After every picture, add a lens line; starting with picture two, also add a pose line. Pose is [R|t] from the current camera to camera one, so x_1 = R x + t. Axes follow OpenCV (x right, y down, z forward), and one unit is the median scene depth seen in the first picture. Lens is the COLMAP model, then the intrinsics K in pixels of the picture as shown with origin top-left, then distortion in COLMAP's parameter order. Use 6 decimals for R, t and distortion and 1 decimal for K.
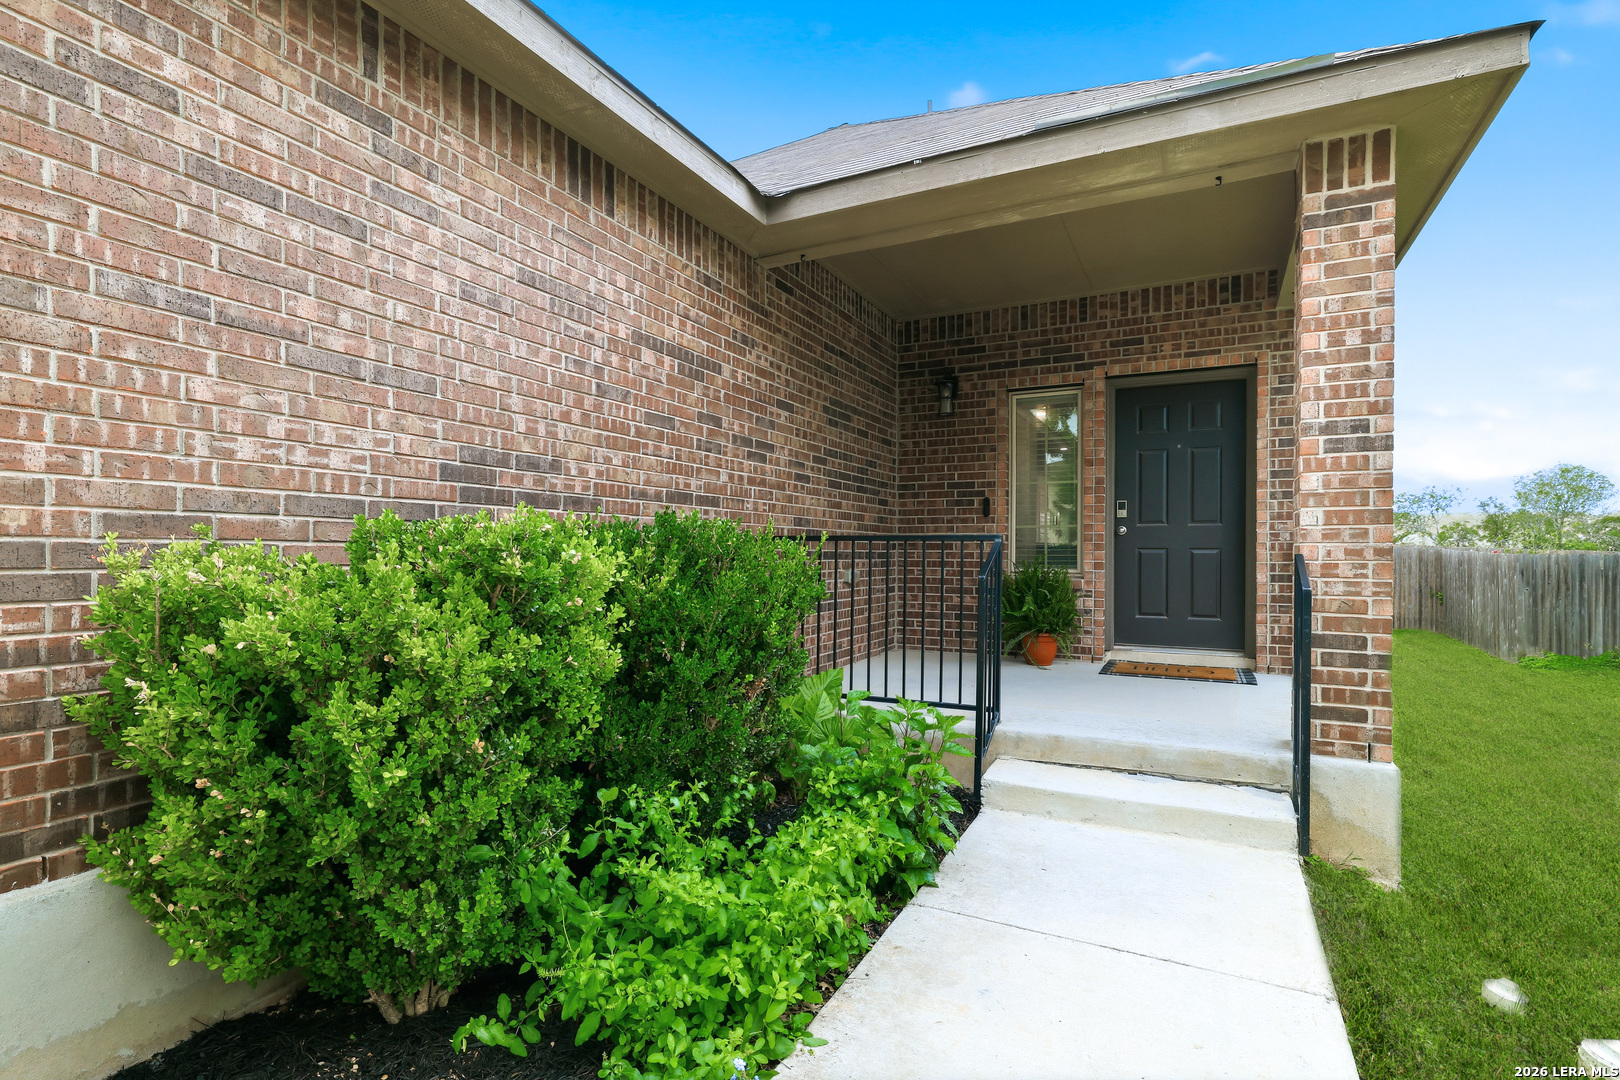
lens RADIAL K [[774.4, 0, 807.7], [0, 774.4, 551.1], [0, 0, 1]] dist [0.003980, -0.000622]
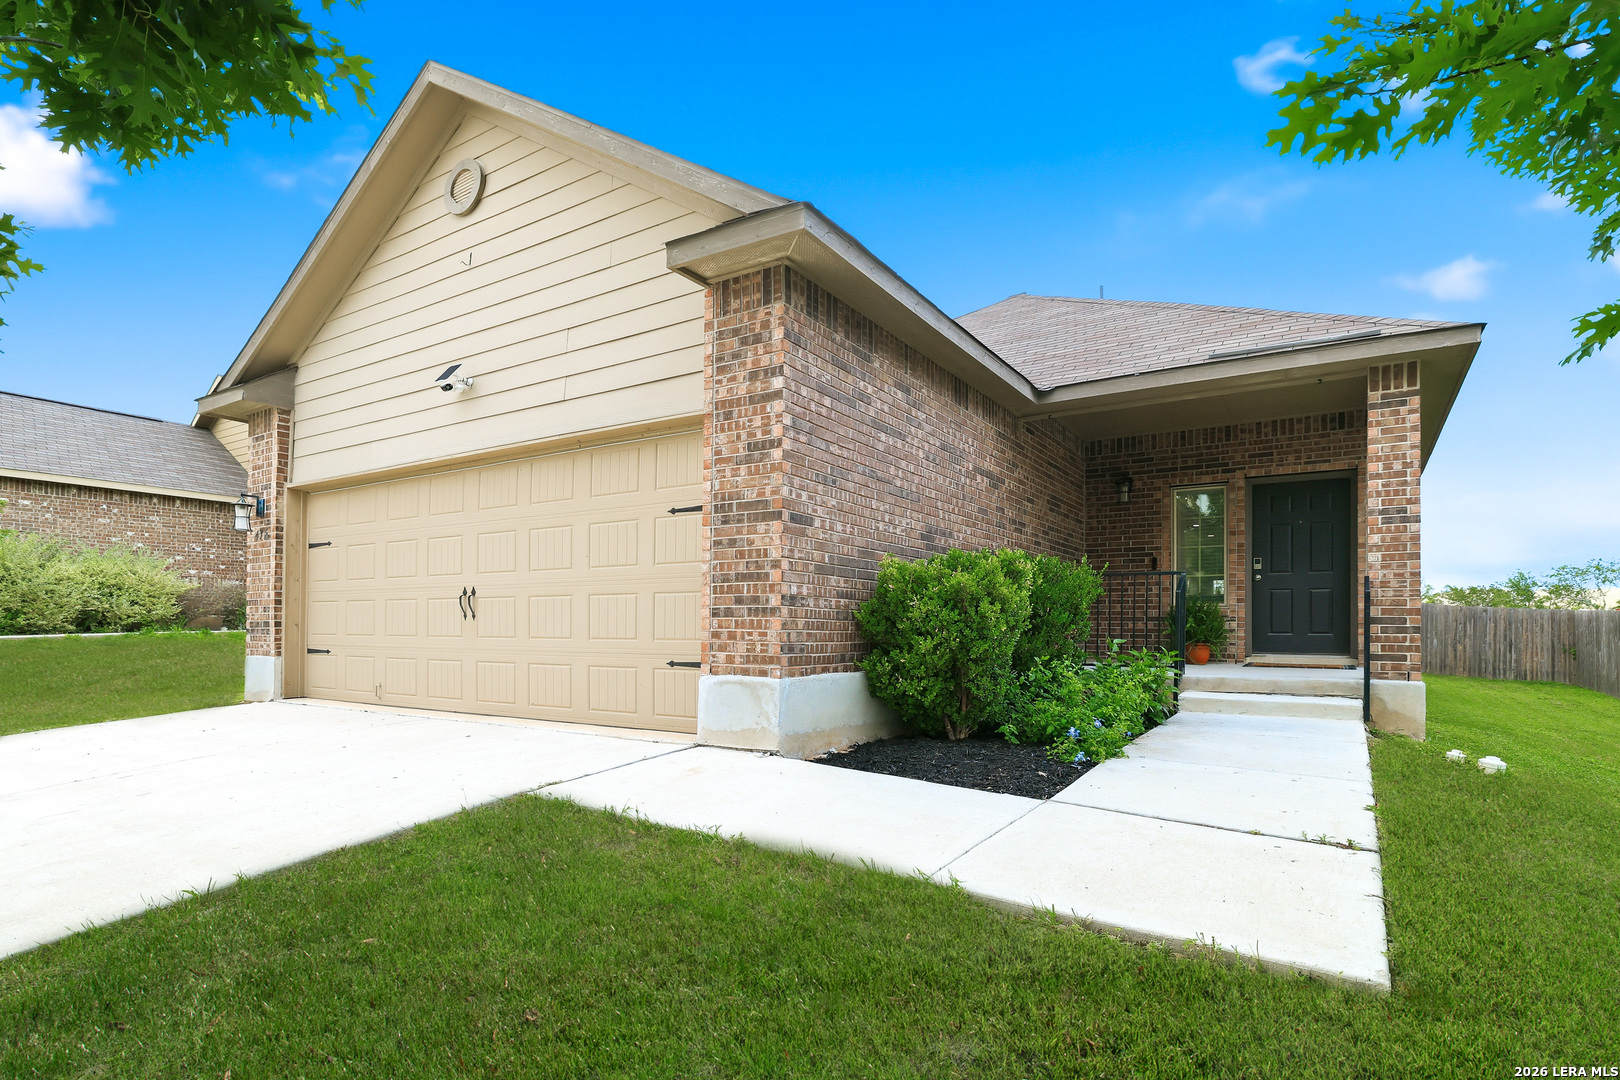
lens RADIAL K [[772.4, 0, 694.1], [0, 772.4, 601.6], [0, 0, 1]] dist [0.003657, -0.000763]
pose [[0.973239, 0.013135, -0.229420, -0.353668], [-0.022052, 0.999096, -0.036344, 0.110240], [0.228735, 0.040430, 0.972649, -0.799671]]
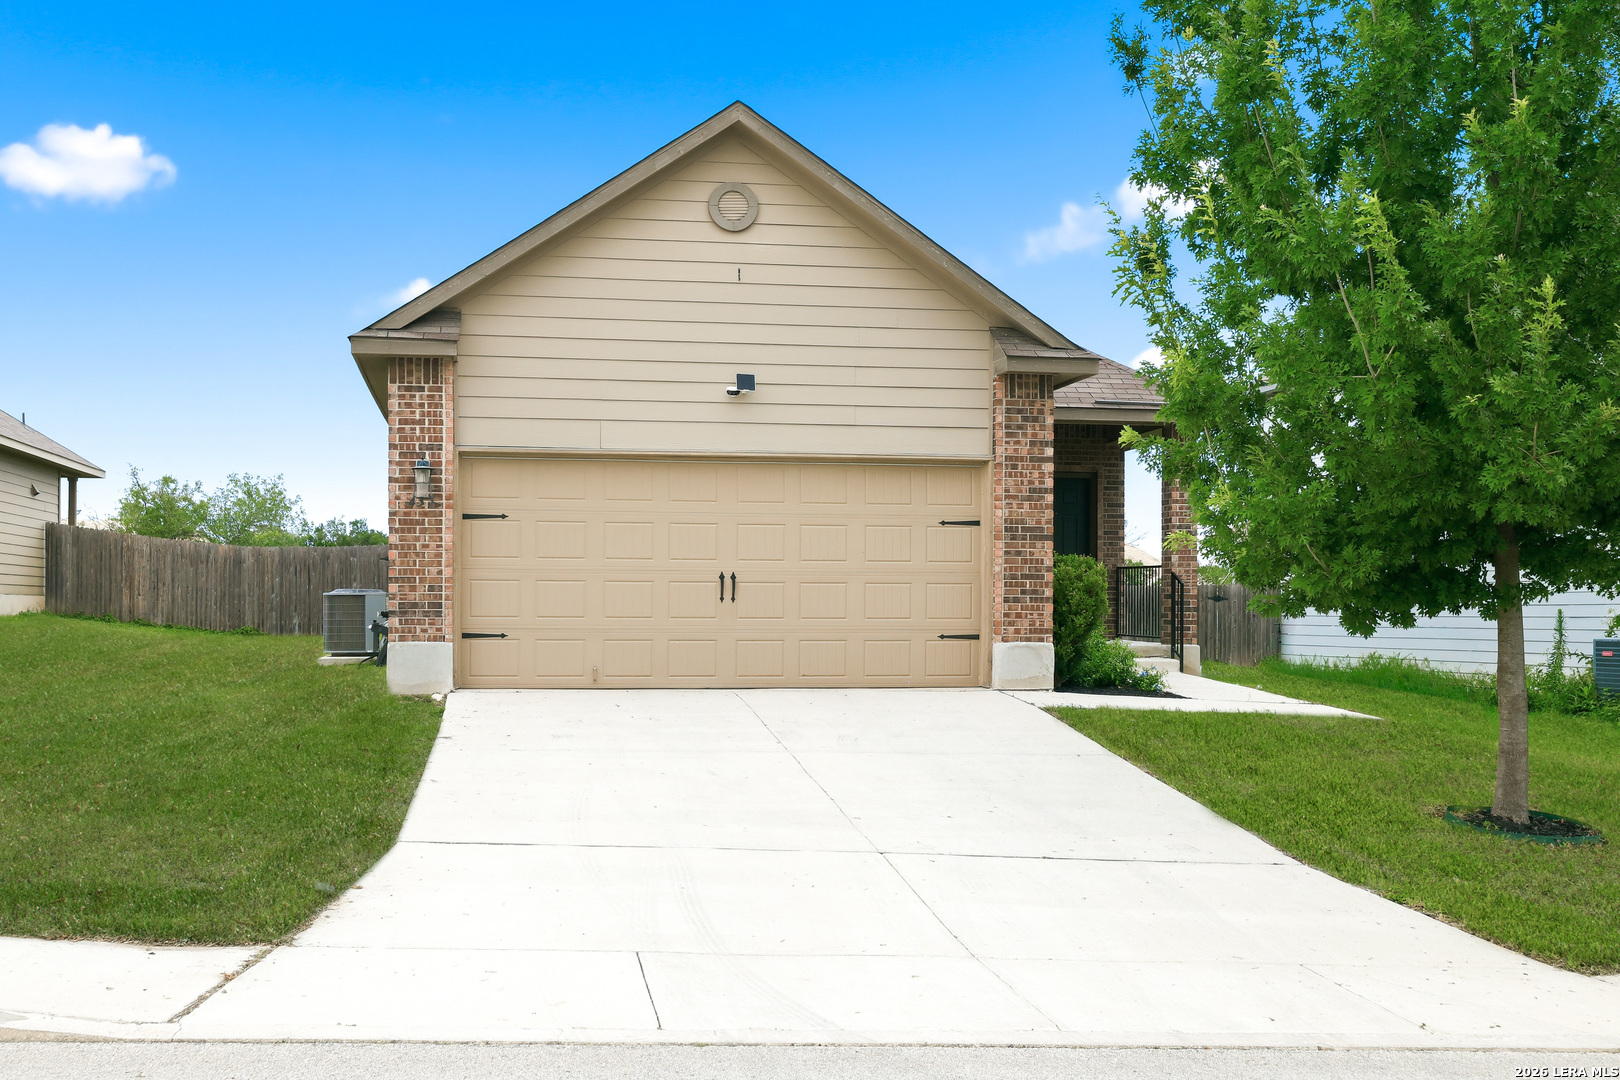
lens RADIAL K [[1516.2, 0, 809.3], [0, 1516.2, 535.3], [0, 0, 1]] dist [0.003791, 0.000000]
pose [[0.868379, 0.043782, 0.493964, -1.808481], [-0.016503, 0.998095, -0.059452, 0.134303], [-0.495626, 0.043475, 0.867447, -1.799463]]
